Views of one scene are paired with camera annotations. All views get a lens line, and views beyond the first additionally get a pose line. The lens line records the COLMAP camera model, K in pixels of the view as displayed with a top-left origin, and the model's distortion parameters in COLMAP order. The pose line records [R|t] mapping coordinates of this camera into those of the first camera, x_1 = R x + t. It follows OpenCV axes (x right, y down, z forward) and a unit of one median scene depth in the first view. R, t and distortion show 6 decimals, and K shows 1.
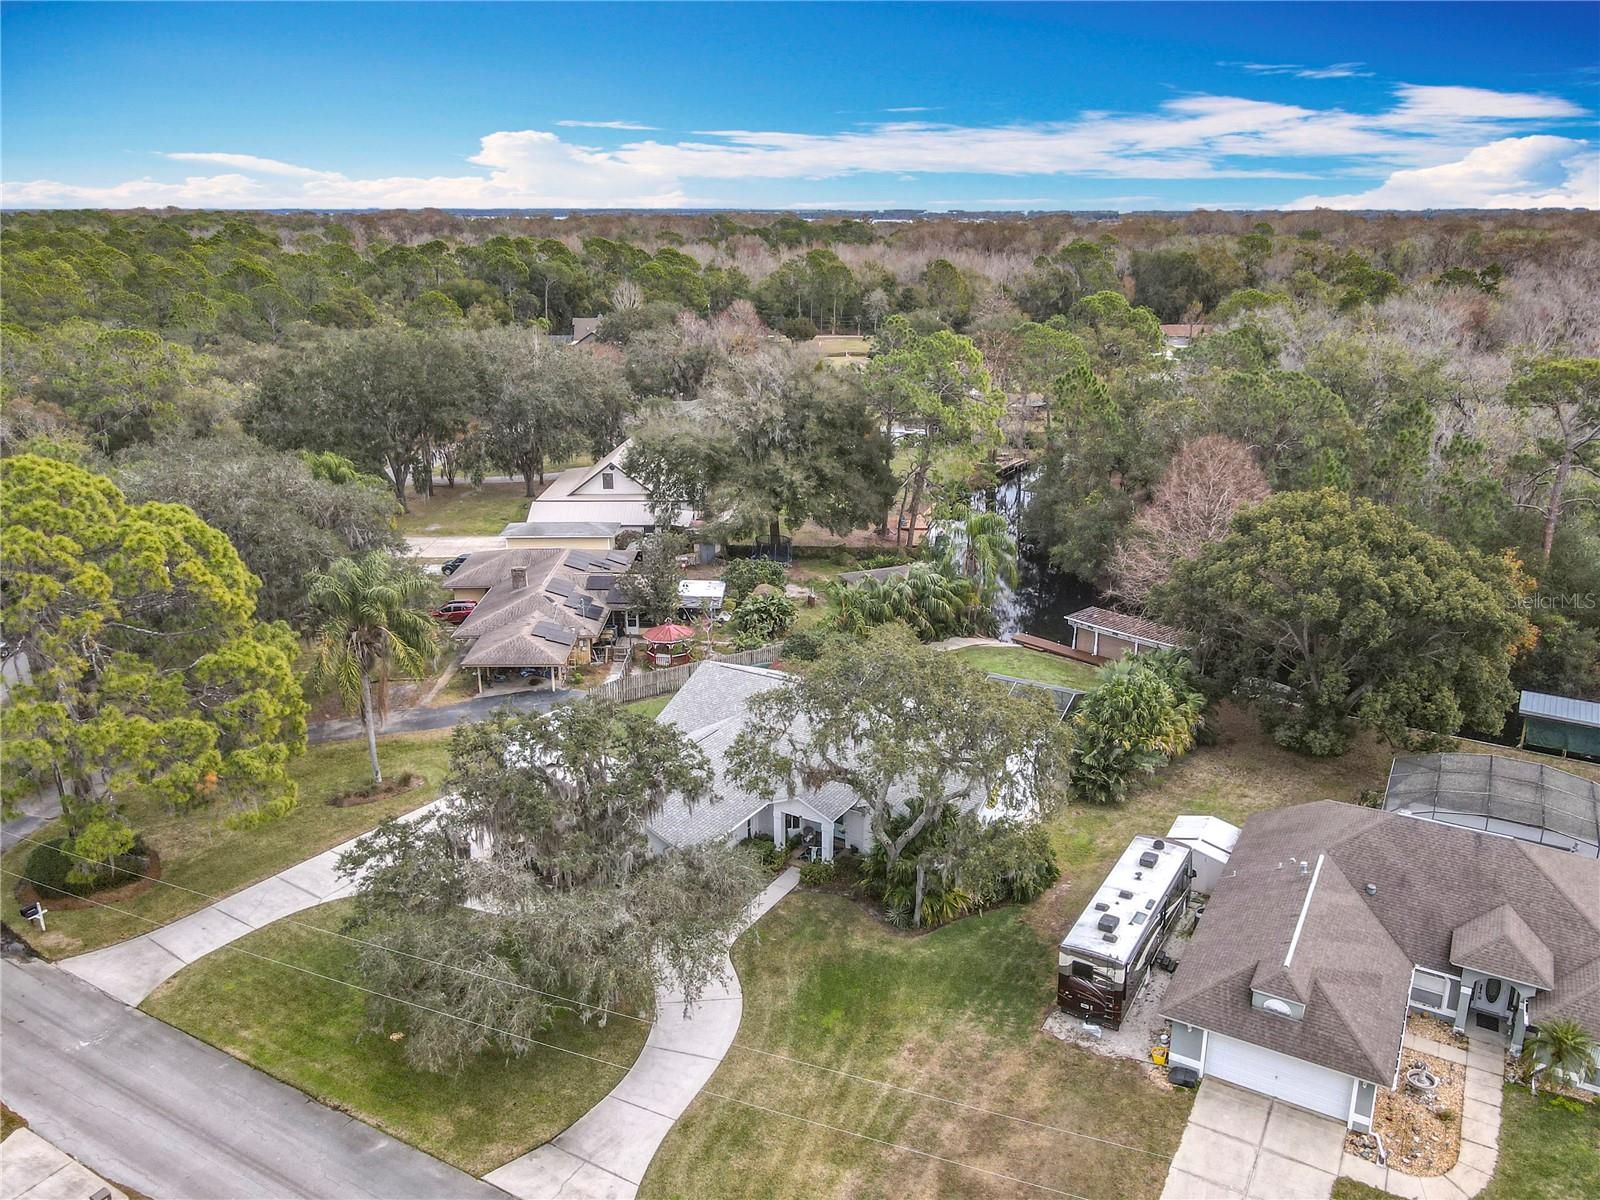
lens RADIAL K [[1156.4, 0, 828.0], [0, 1156.4, 597.8], [0, 0, 1]] dist [0.009944, 0.006932]
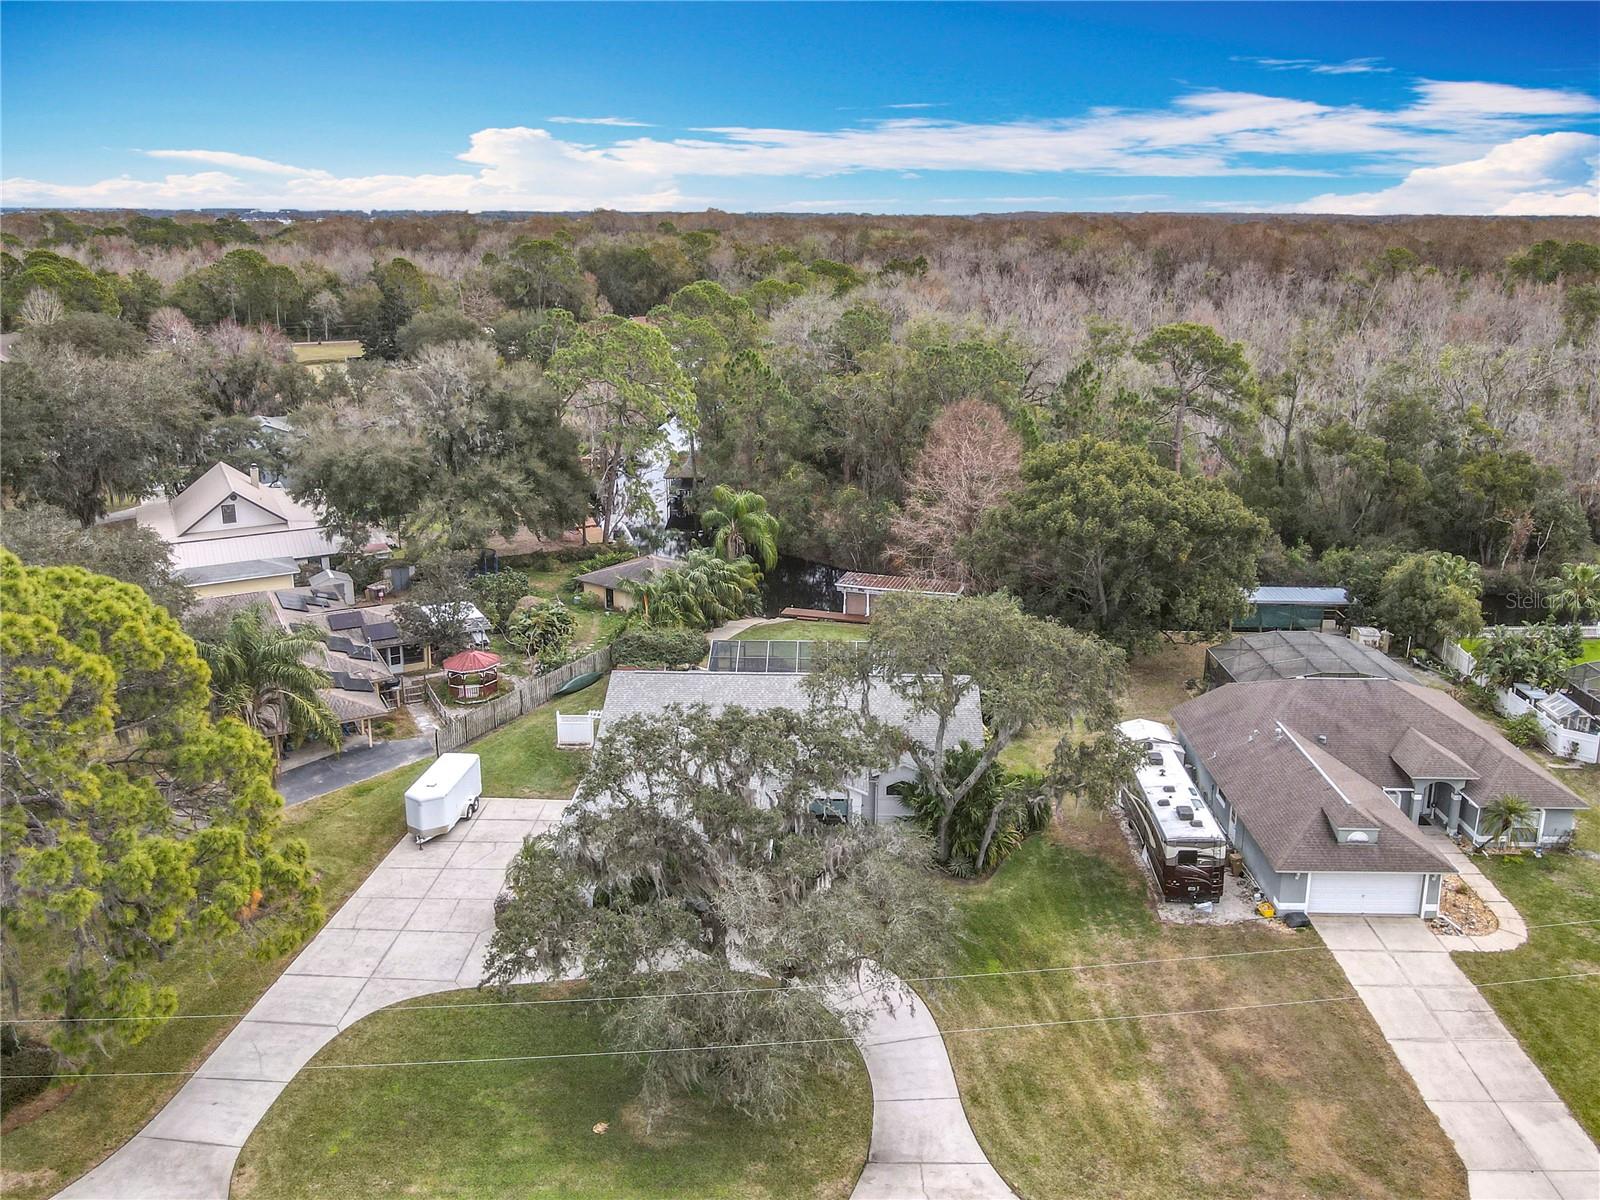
lens RADIAL K [[1194.7, 0, 799.1], [0, 1194.7, 500.9], [0, 0, 1]] dist [-0.002763, 0.001223]
pose [[0.885095, -0.107424, 0.452843, -0.543195], [0.144878, 0.988249, -0.048734, -0.017422], [-0.442286, 0.108741, 0.890257, 0.084188]]
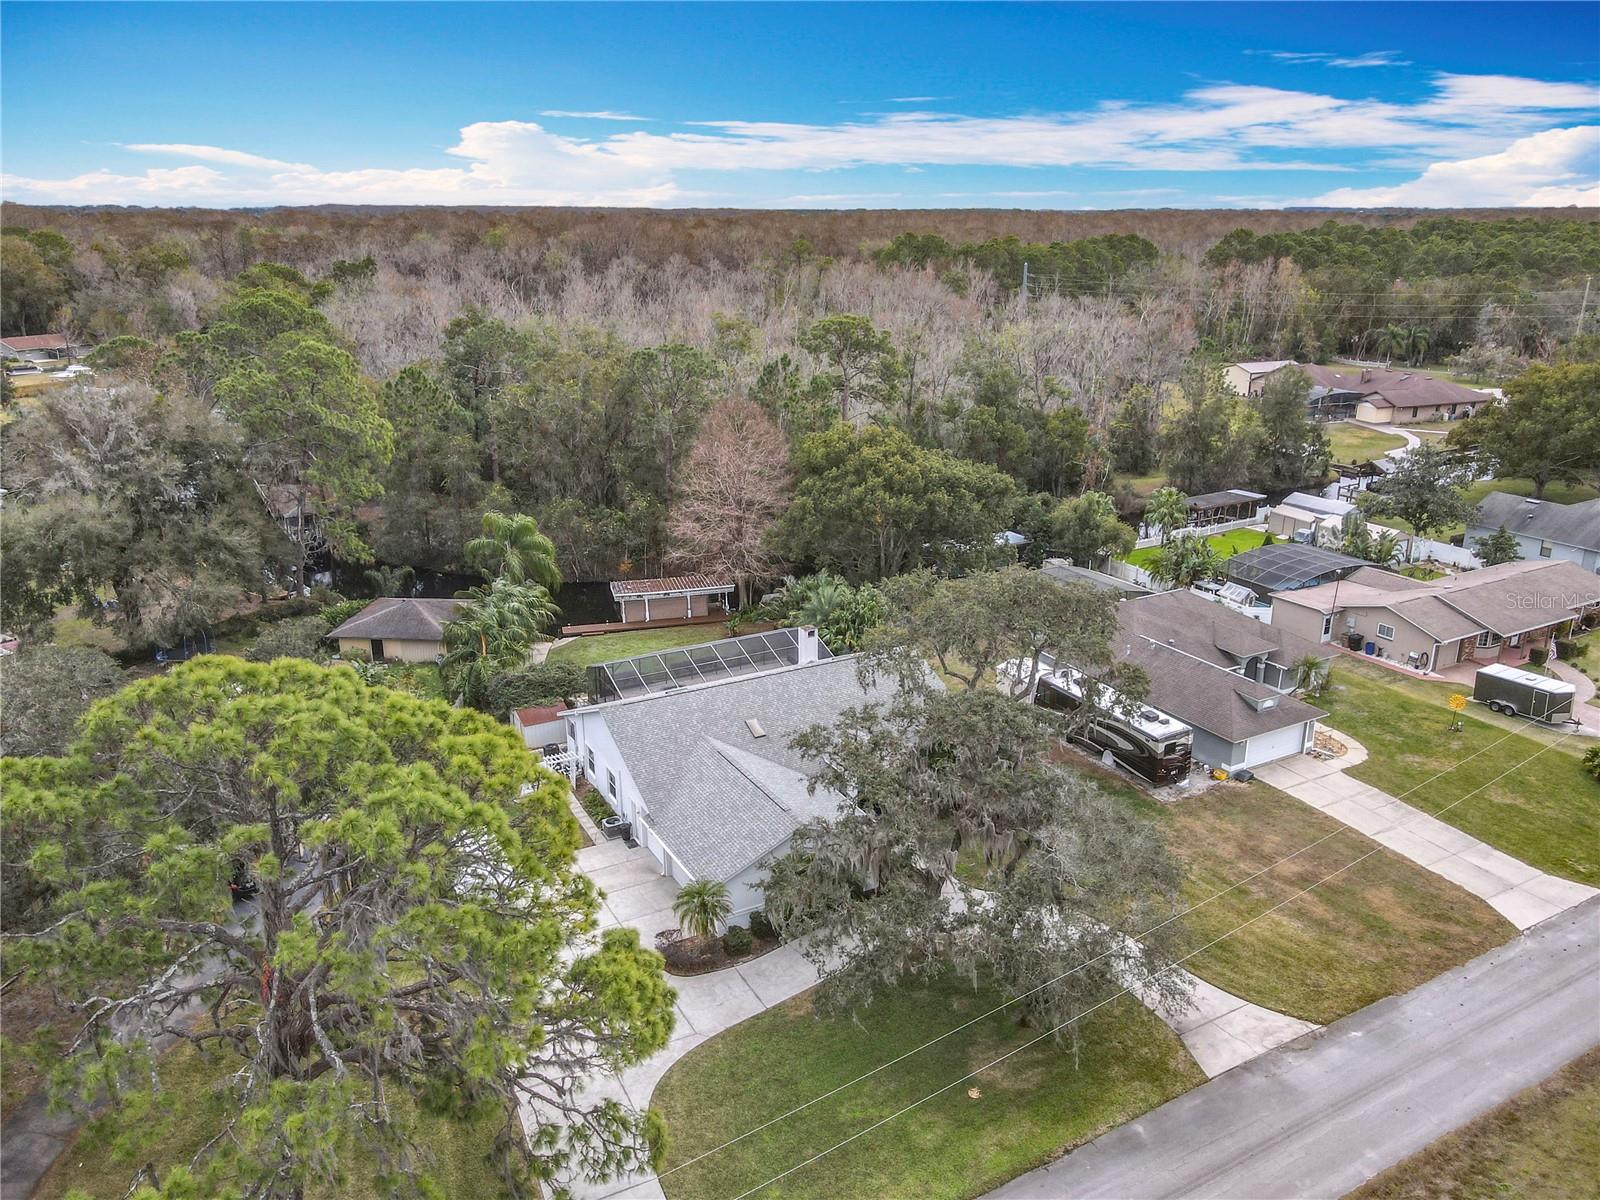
lens RADIAL K [[1138.9, 0, 779.0], [0, 1138.9, 651.1], [0, 0, 1]] dist [0.000839, 0.041004]
pose [[0.535436, -0.304764, 0.787672, -0.977246], [0.267141, 0.945855, 0.184374, -0.154768], [-0.801214, 0.111699, 0.587860, 0.497794]]
